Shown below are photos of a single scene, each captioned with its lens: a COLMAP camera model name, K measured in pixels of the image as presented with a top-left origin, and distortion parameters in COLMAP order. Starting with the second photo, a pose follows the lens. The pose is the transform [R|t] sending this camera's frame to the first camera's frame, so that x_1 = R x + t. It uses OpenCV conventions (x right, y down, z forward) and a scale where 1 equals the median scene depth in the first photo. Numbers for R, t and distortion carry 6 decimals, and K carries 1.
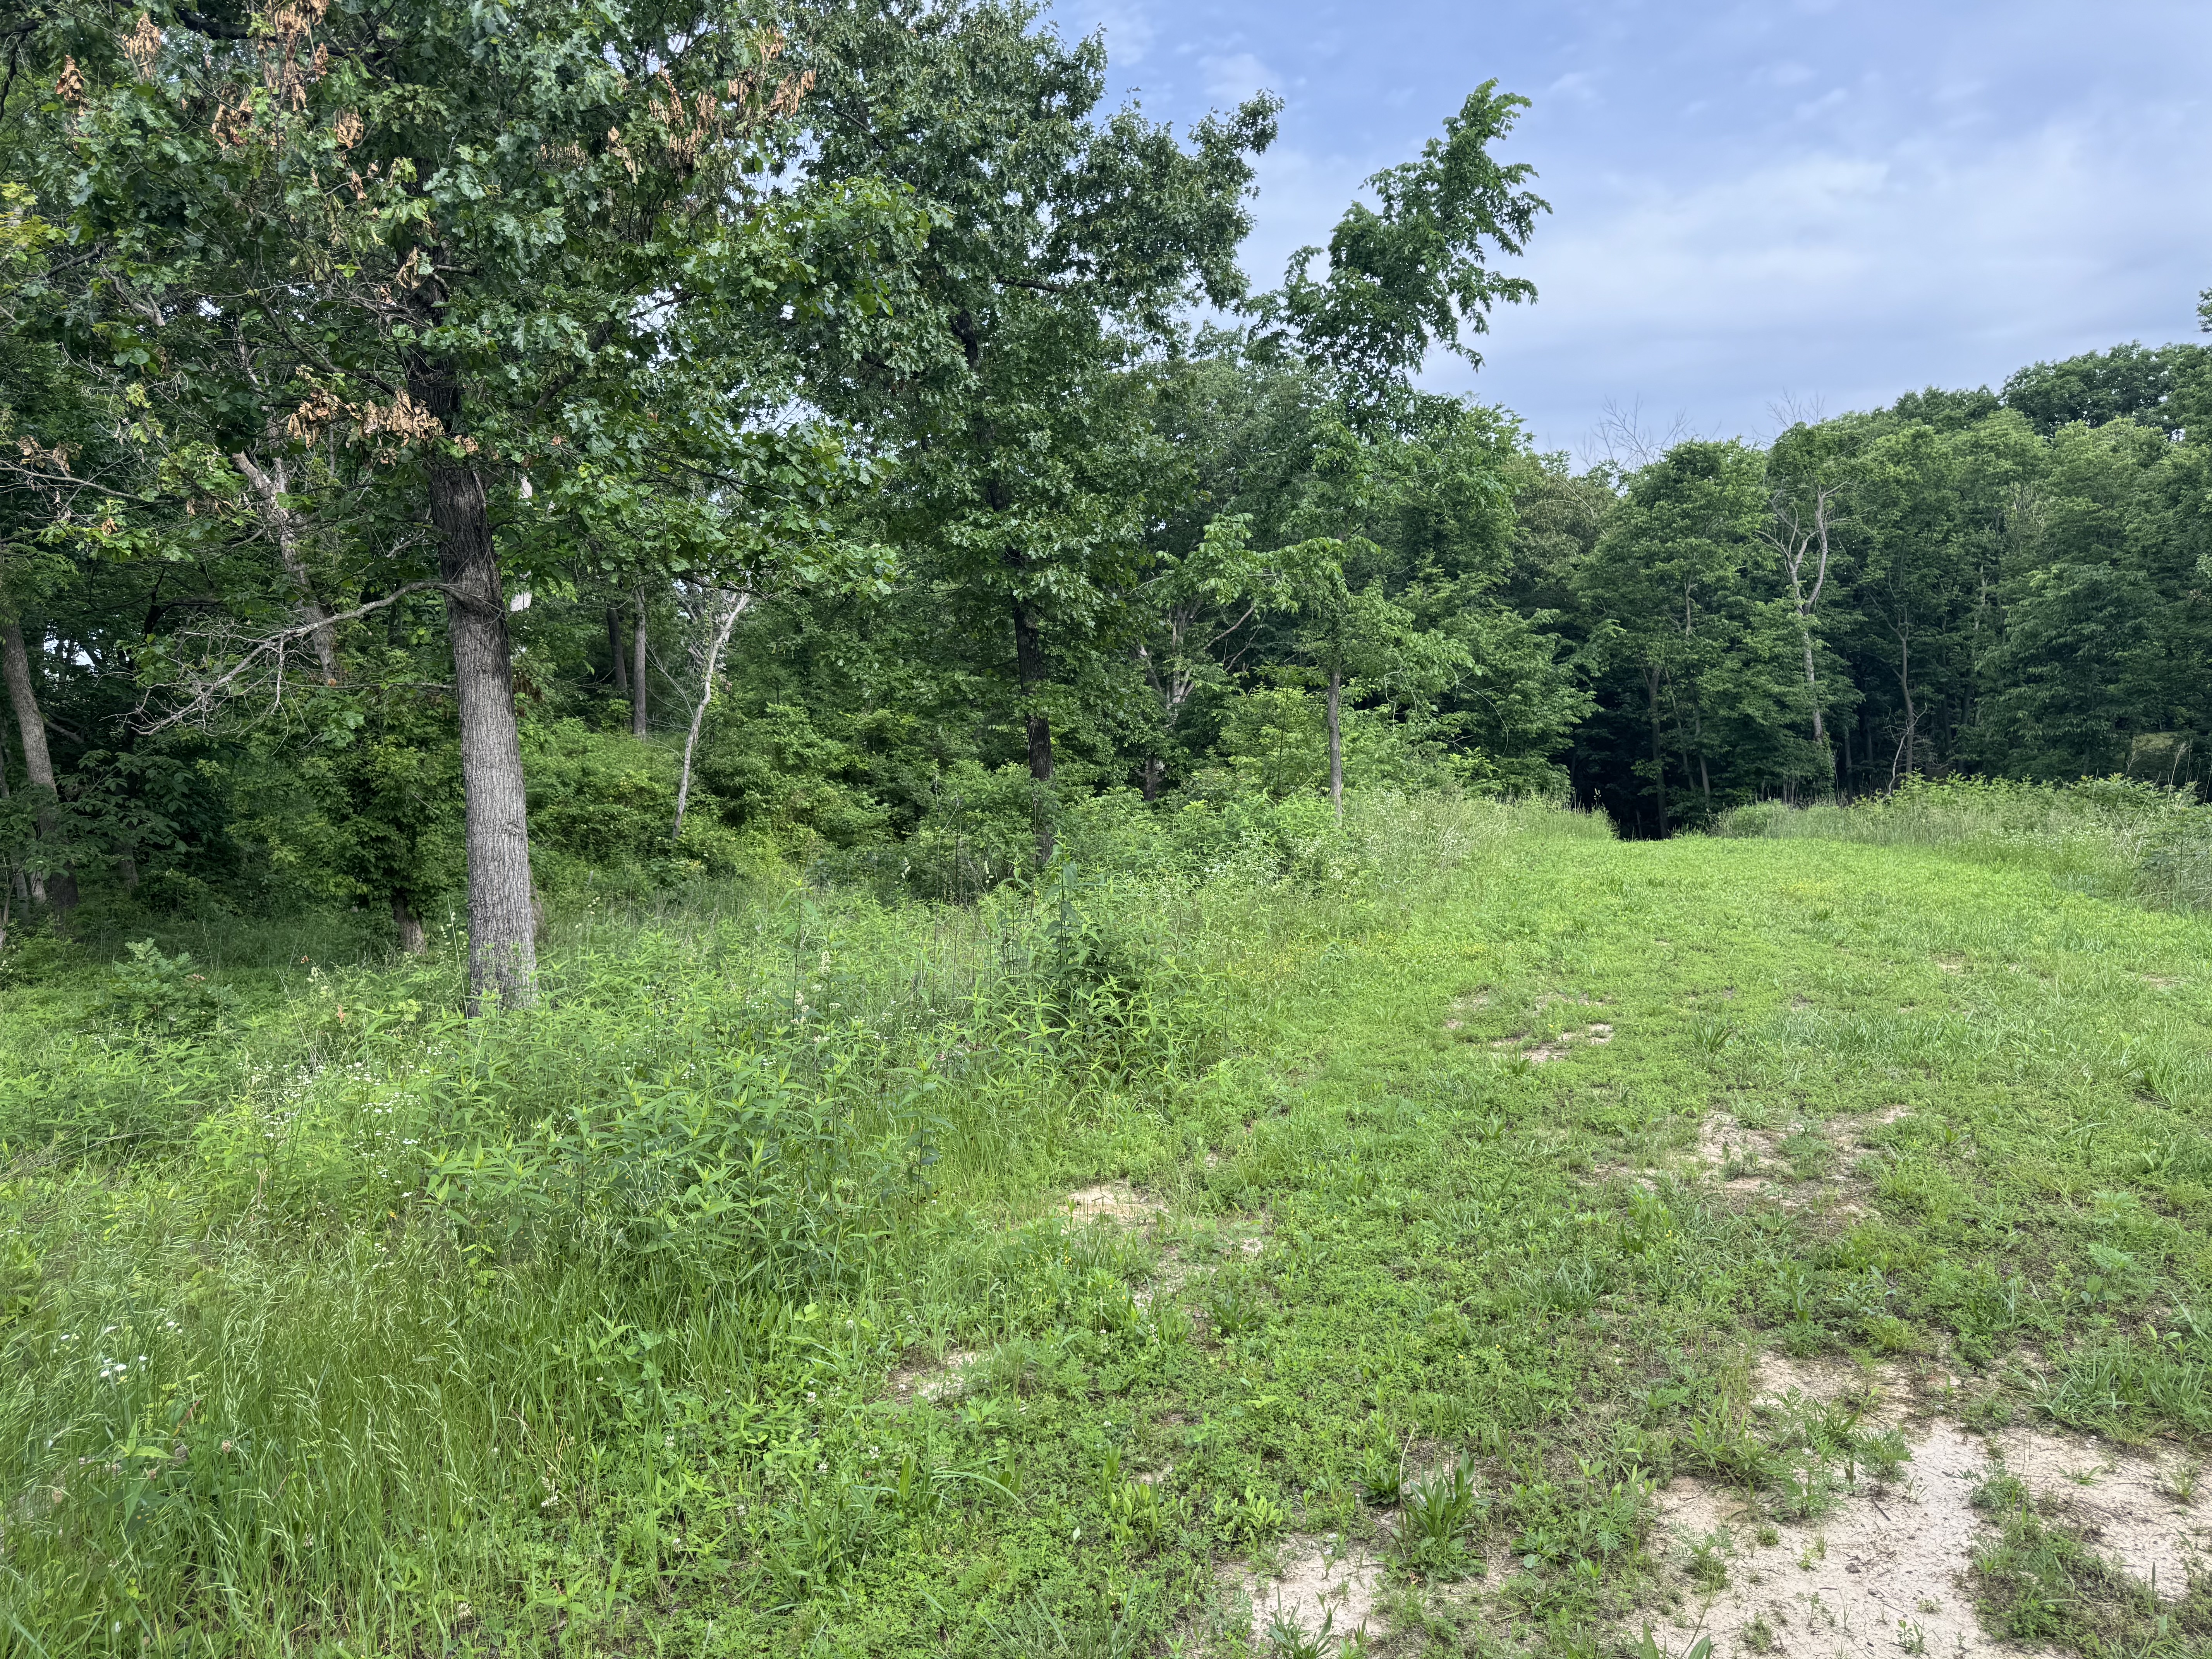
lens RADIAL K [[1561.3, 0, 1117.2], [0, 1561.3, 844.4], [0, 0, 1]] dist [0.027972, -0.032035]
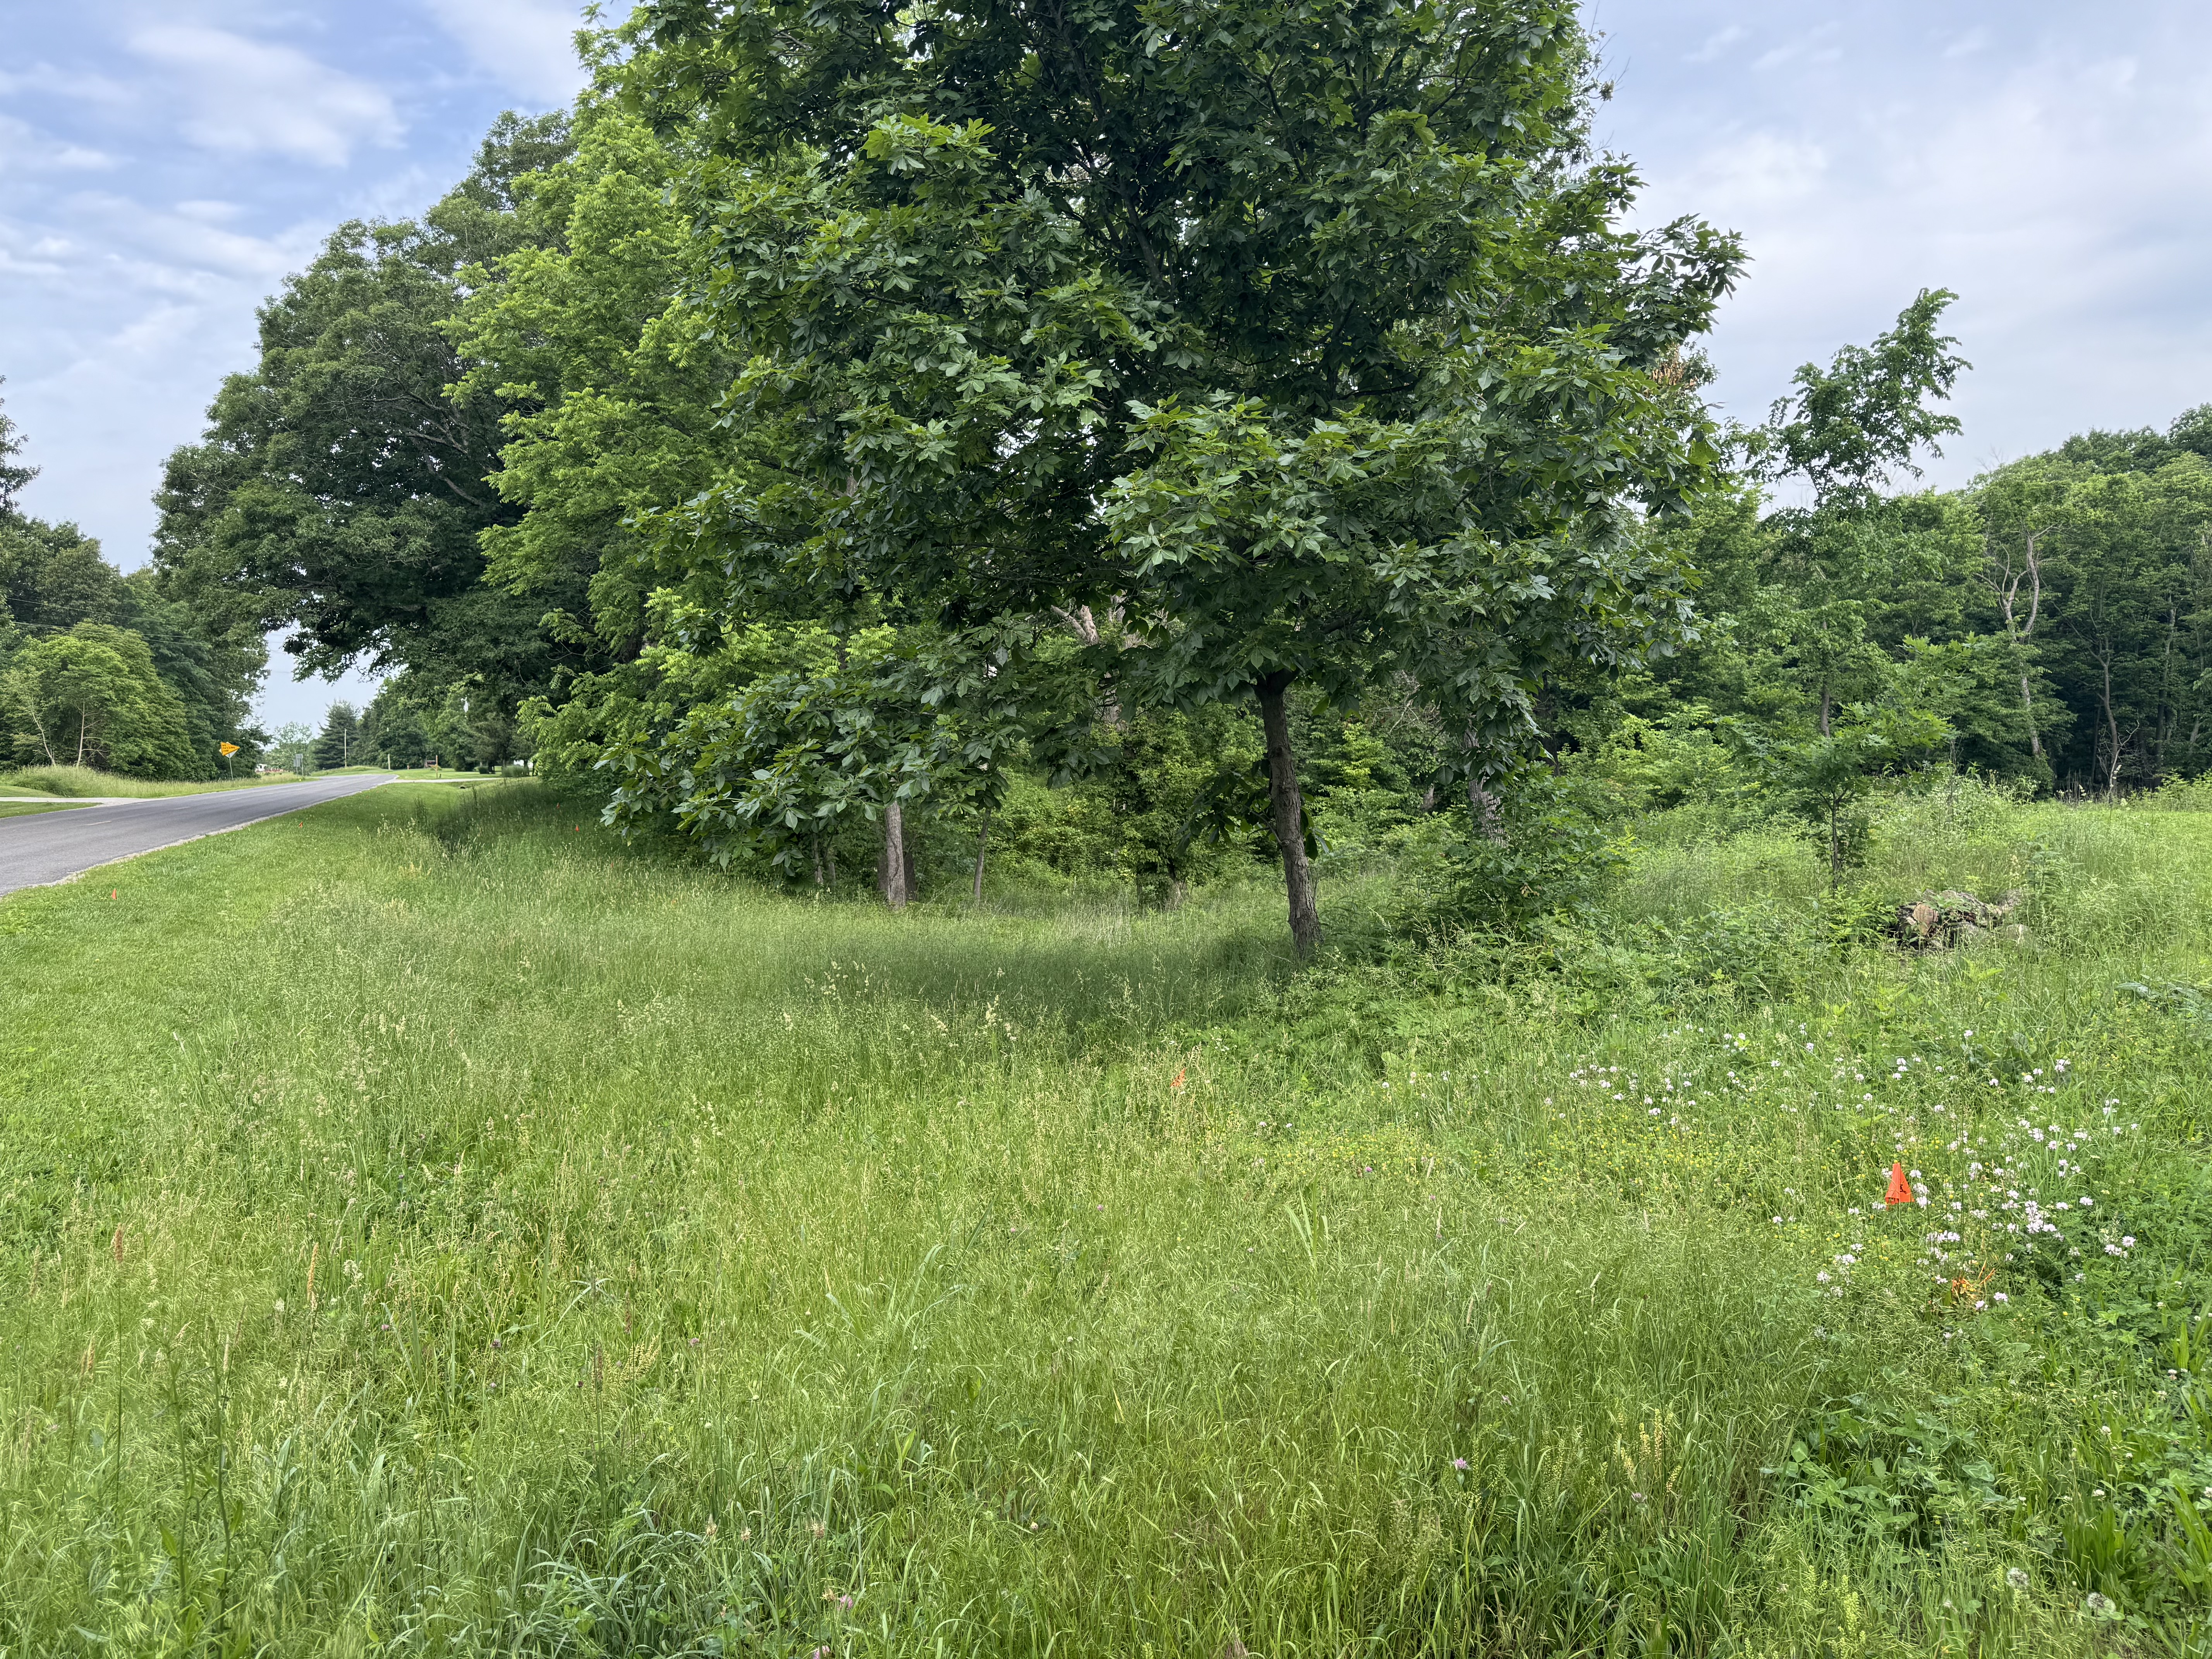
lens RADIAL K [[1561.3, 0, 1106.8], [0, 1561.3, 838.5], [0, 0, 1]] dist [0.027972, -0.032035]
pose [[0.997623, -0.020958, -0.065641, -0.147302], [0.018500, 0.999113, -0.037832, 0.022504], [0.066375, 0.036528, 0.997126, -0.161825]]
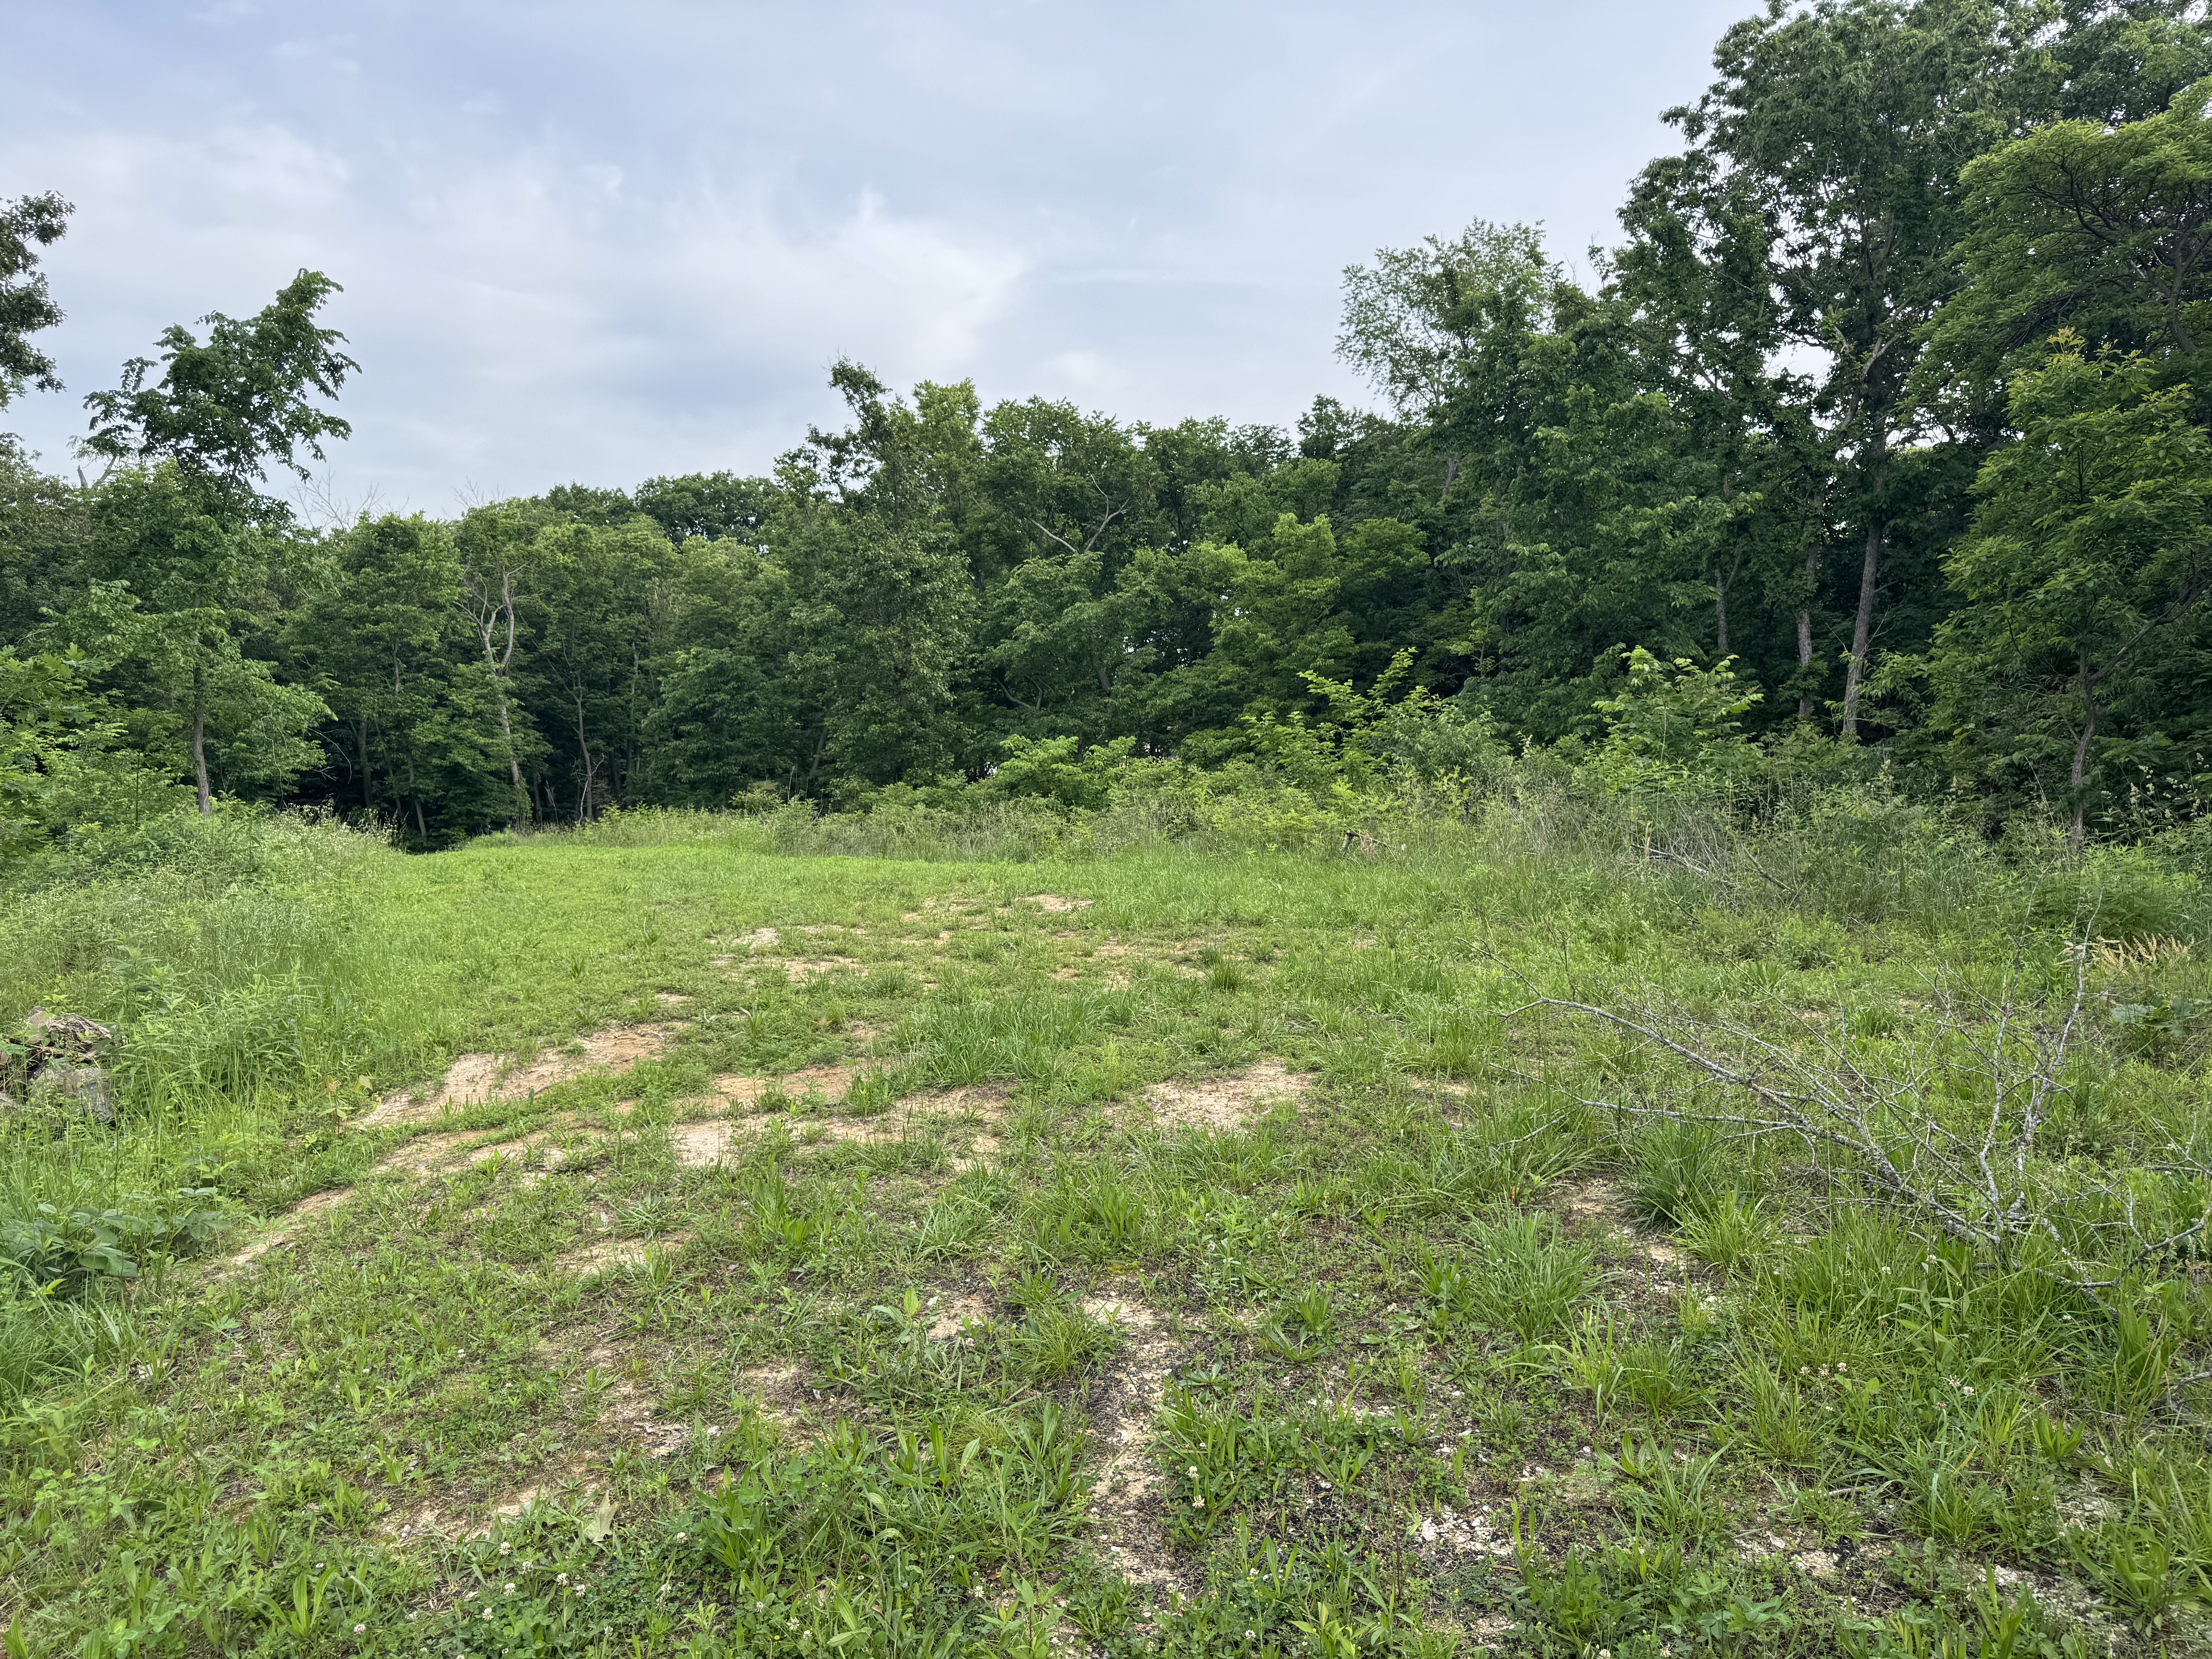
lens RADIAL K [[1561.3, 0, 1119.2], [0, 1561.3, 845.1], [0, 0, 1]] dist [0.027972, -0.032035]
pose [[0.689830, -0.039267, 0.722906, -0.087579], [0.064991, 0.997855, -0.007816, 0.015975], [-0.721048, 0.052374, 0.690902, -0.121419]]
